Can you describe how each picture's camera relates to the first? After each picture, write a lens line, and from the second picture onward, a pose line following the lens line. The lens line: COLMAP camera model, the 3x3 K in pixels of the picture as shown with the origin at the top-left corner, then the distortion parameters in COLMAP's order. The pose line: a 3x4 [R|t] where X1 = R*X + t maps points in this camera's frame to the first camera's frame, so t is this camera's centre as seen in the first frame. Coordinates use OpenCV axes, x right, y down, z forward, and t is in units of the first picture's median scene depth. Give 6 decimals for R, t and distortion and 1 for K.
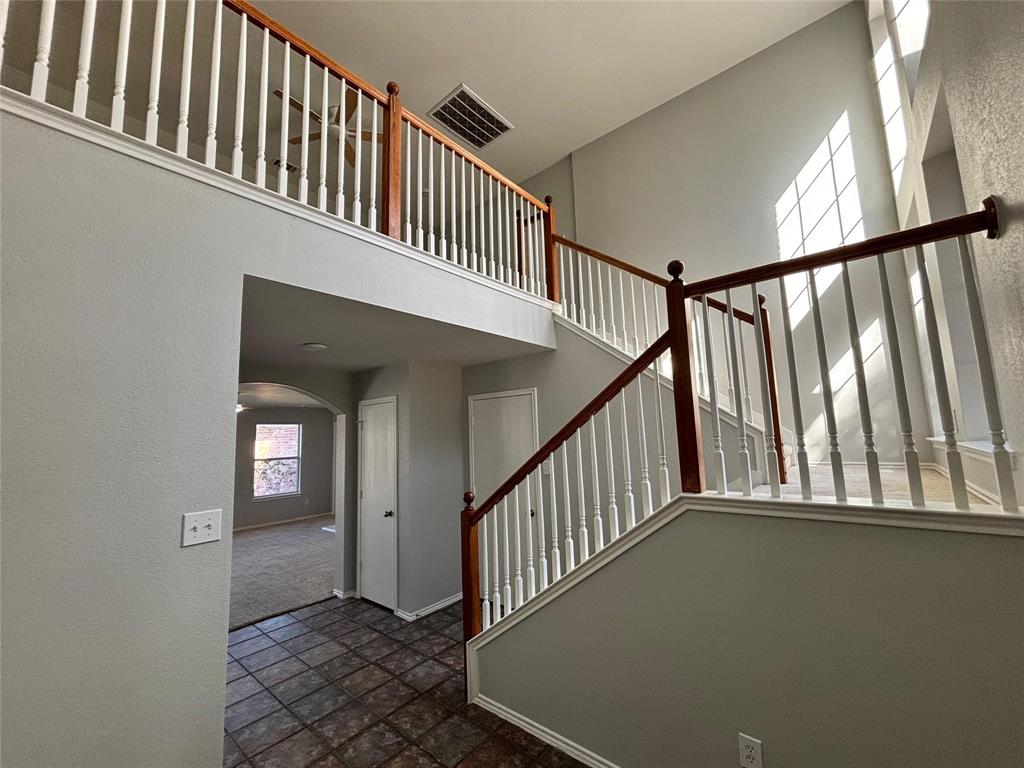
lens RADIAL K [[410.0, 0, 517.8], [0, 410.0, 383.2], [0, 0, 1]] dist [0.002927, -0.000053]
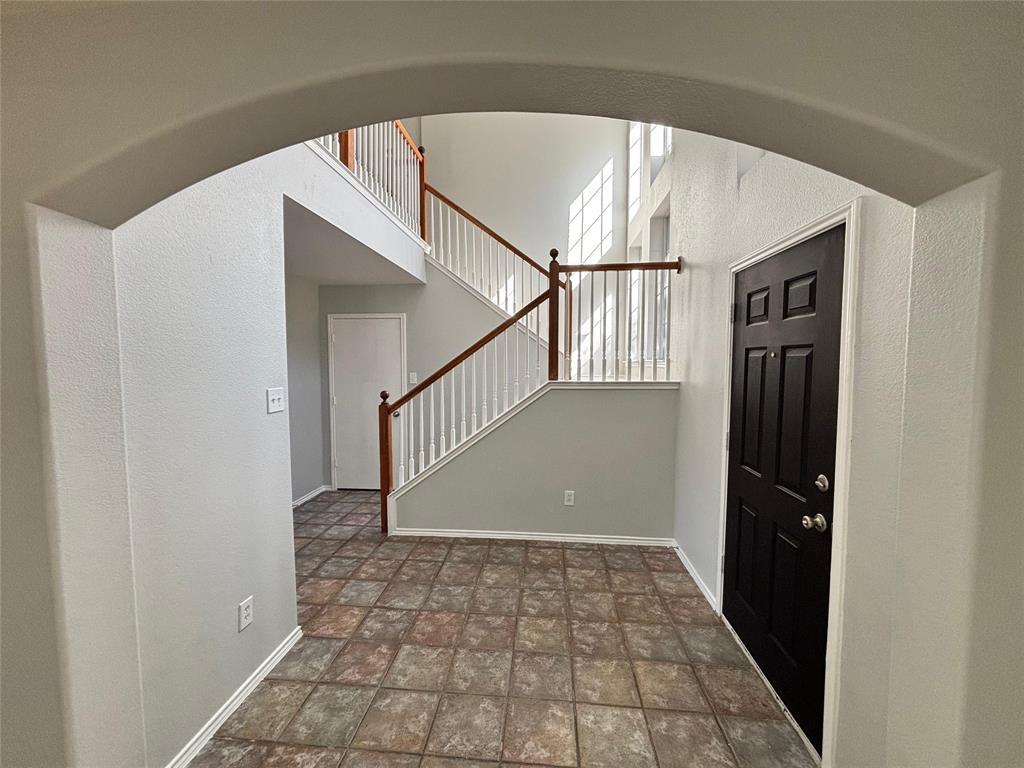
lens RADIAL K [[410.0, 0, 516.9], [0, 410.0, 386.0], [0, 0, 1]] dist [0.002927, -0.000053]
pose [[0.818082, -0.002145, 0.575098, -0.512860], [-0.094859, 0.985793, 0.138615, 0.031935], [-0.567225, -0.167951, 0.806256, -0.268862]]
